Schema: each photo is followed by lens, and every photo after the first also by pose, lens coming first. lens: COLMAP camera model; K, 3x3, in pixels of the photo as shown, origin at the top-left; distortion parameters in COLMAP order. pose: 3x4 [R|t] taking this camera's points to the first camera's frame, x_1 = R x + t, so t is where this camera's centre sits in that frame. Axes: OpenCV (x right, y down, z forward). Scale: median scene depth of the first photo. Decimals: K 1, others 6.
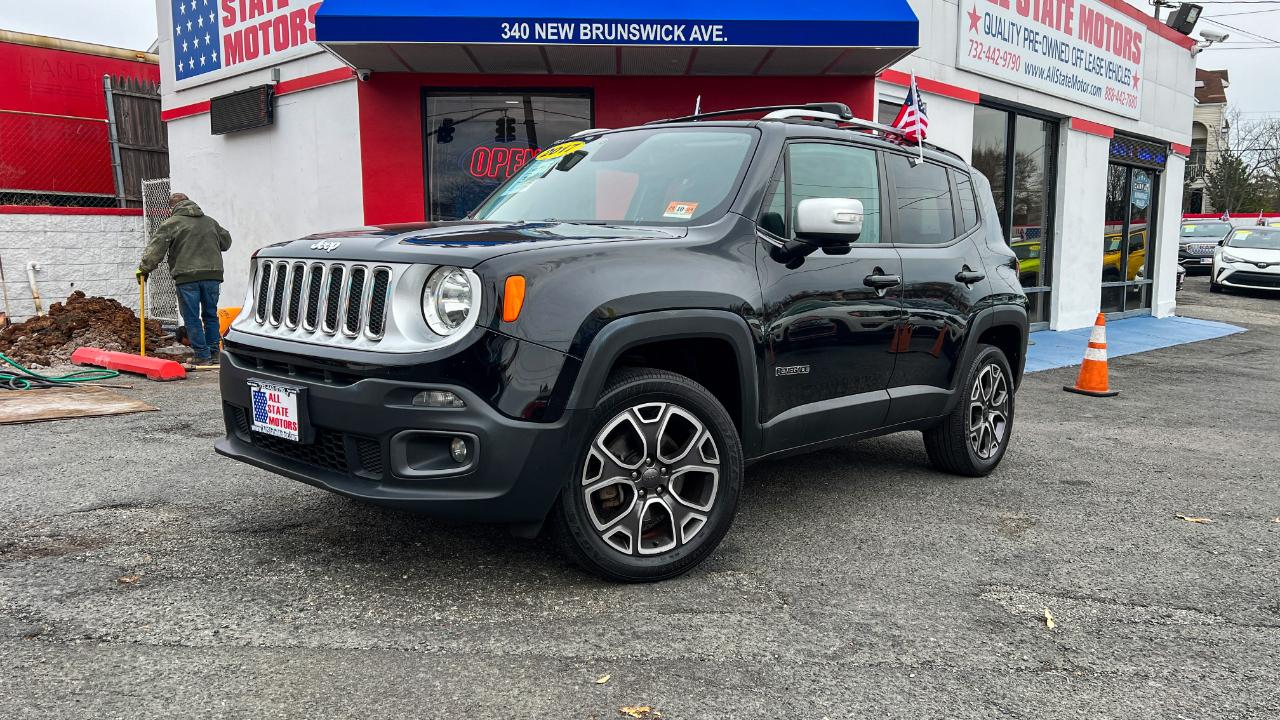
lens RADIAL K [[970.7, 0, 638.9], [0, 970.7, 366.2], [0, 0, 1]] dist [0.050820, -0.046859]
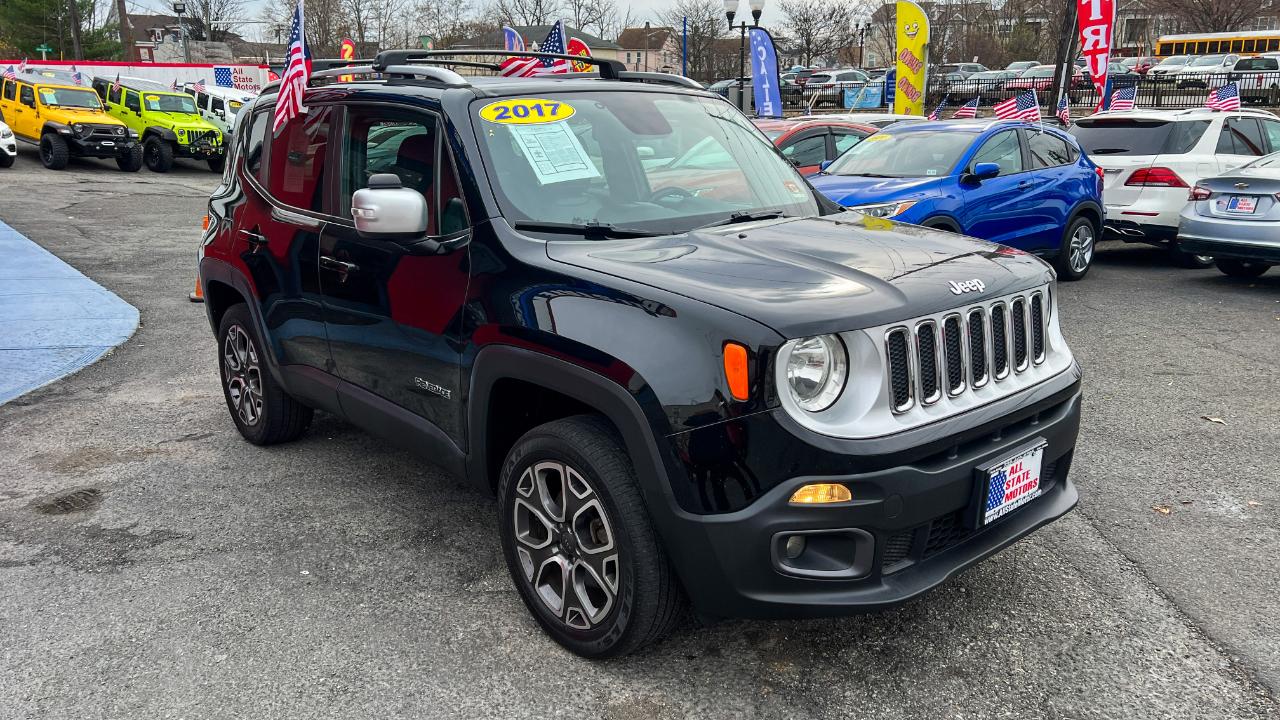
lens RADIAL K [[970.7, 0, 643.9], [0, 970.7, 359.1], [0, 0, 1]] dist [0.050820, -0.046859]
pose [[0.117513, -0.272174, 0.955045, -1.087564], [0.117156, 0.958793, 0.258827, -0.290583], [-0.986136, 0.081473, 0.144558, 1.067085]]
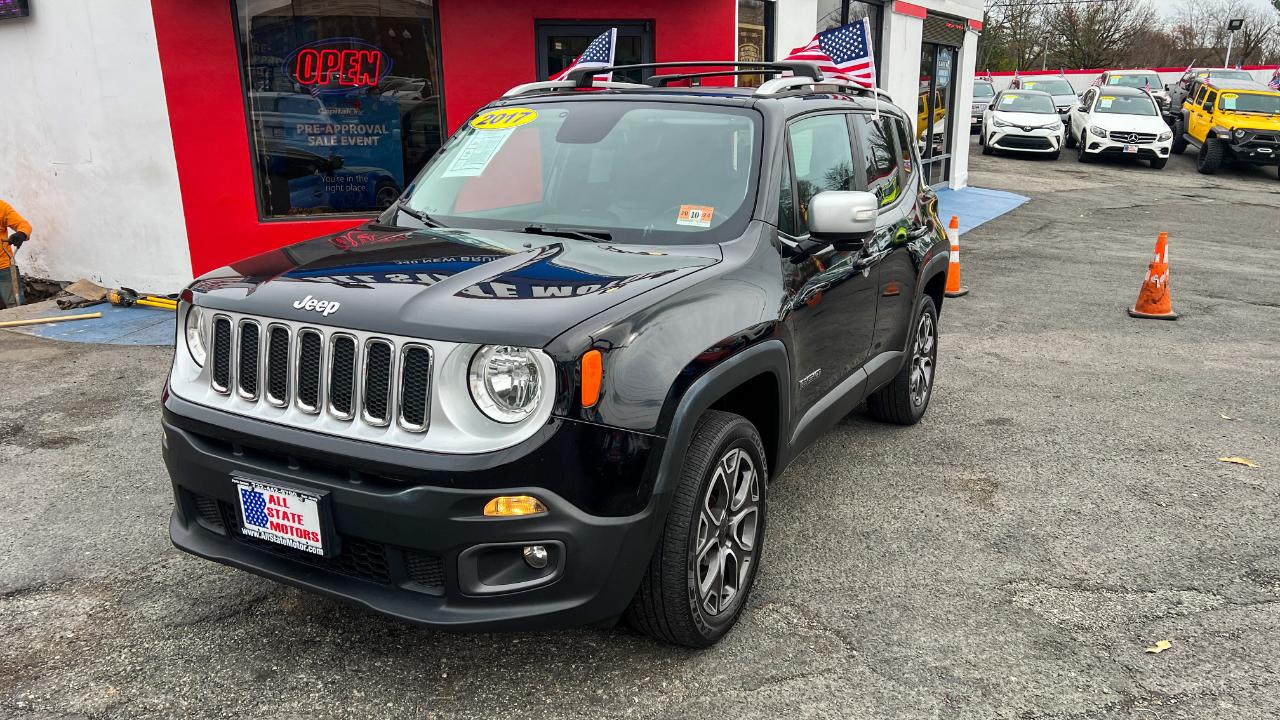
lens RADIAL K [[970.7, 0, 641.3], [0, 970.7, 363.7], [0, 0, 1]] dist [0.050820, -0.046859]
pose [[0.972354, -0.076197, 0.220732, -0.222715], [0.043037, 0.987547, 0.151321, -0.172252], [-0.229513, -0.137638, 0.963524, 0.138705]]
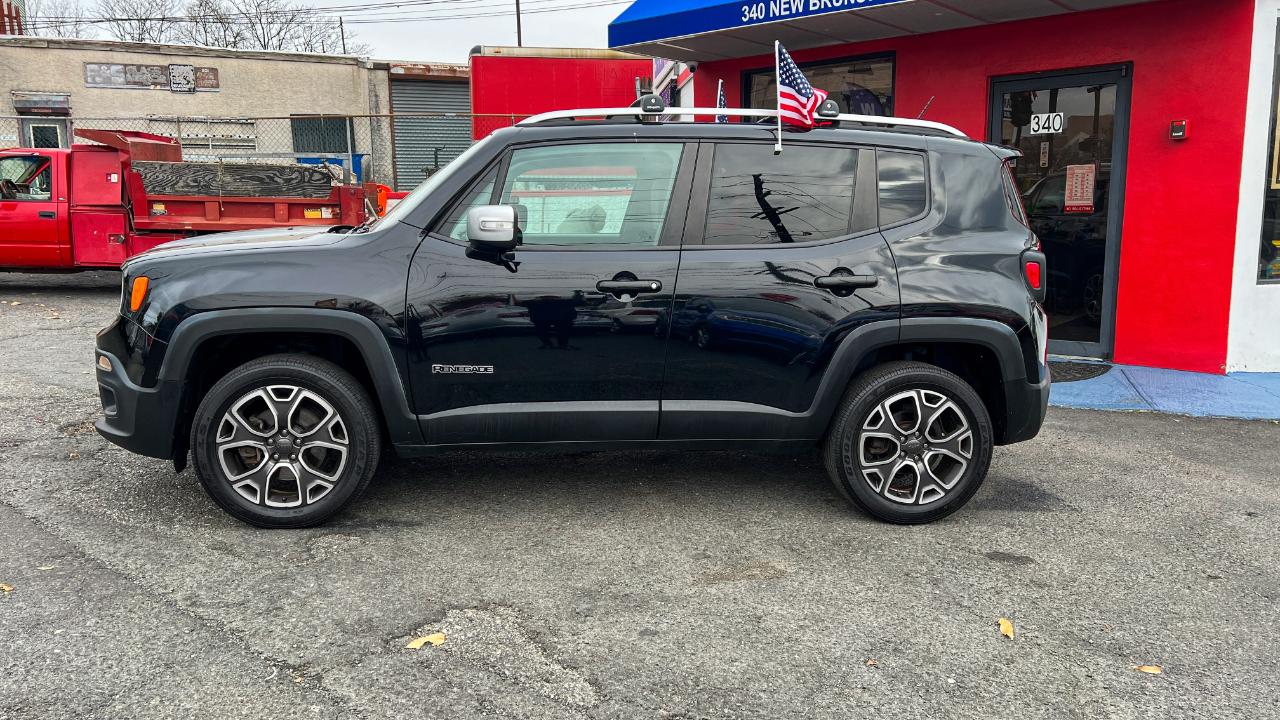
lens RADIAL K [[970.7, 0, 654.4], [0, 970.7, 382.6], [0, 0, 1]] dist [0.050820, -0.046859]
pose [[0.737634, 0.107889, -0.666525, 1.099436], [-0.065676, 0.993935, 0.088203, -0.097545], [0.671999, -0.021287, 0.740246, 0.377277]]
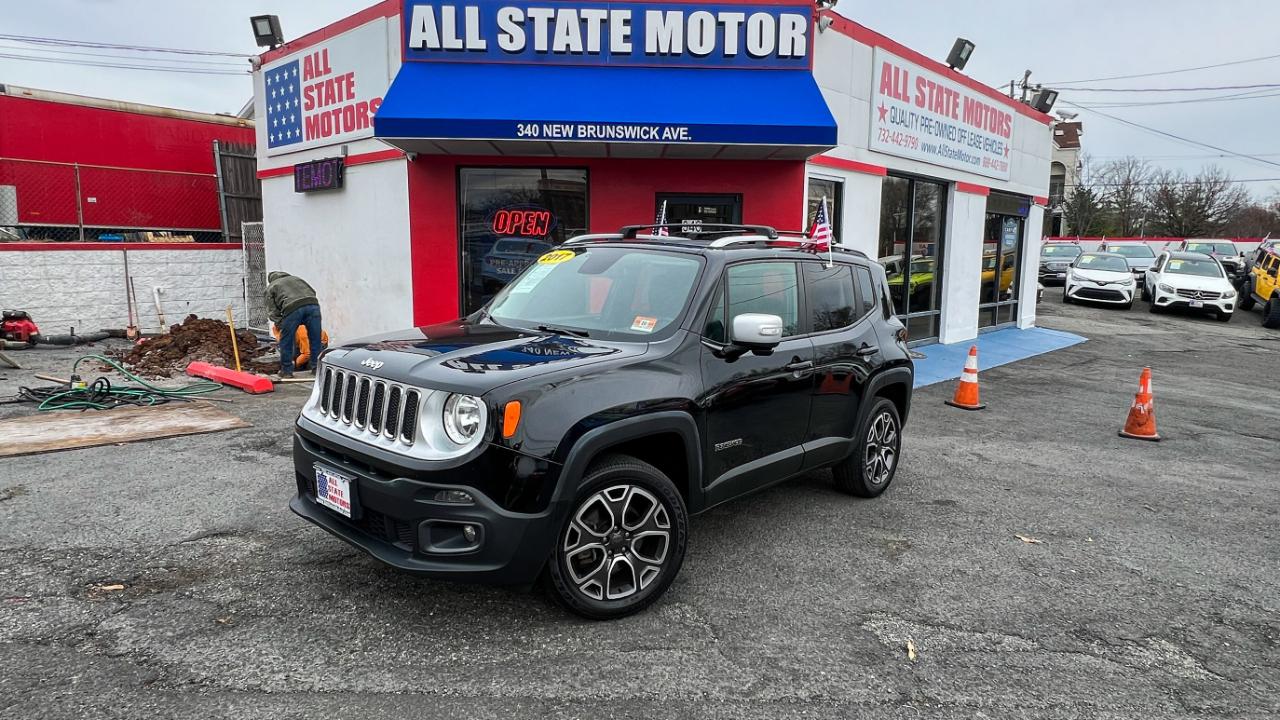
lens RADIAL K [[757.2, 0, 640.3], [0, 757.2, 348.6], [0, 0, 1]] dist [-0.004245, 0.005412]
pose [[0.999859, 0.009803, 0.013605, 0.025260], [-0.010015, 0.999829, 0.015573, -0.151020], [-0.013450, -0.015707, 0.999786, -0.026633]]
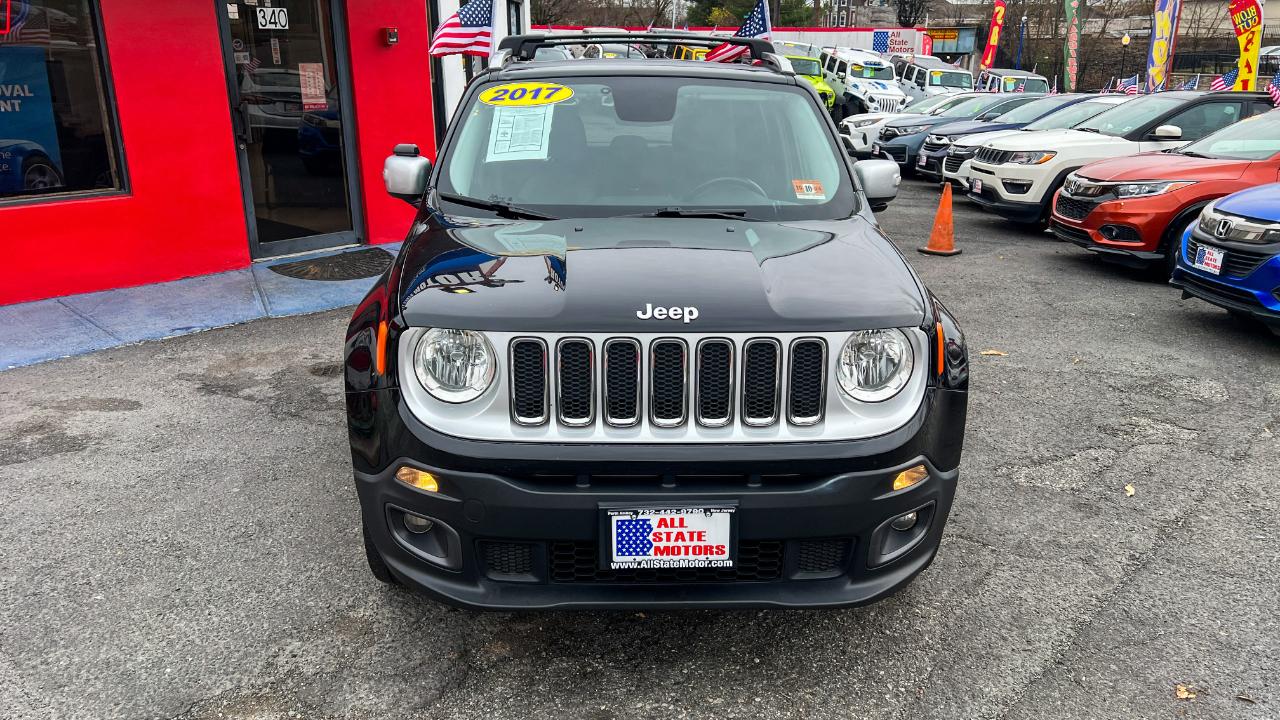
lens RADIAL K [[970.7, 0, 650.7], [0, 970.7, 362.9], [0, 0, 1]] dist [0.050820, -0.046859]
pose [[0.713886, -0.217422, 0.665653, -0.778666], [0.078607, 0.969451, 0.232348, -0.242524], [-0.695836, -0.113546, 0.709169, 0.428700]]
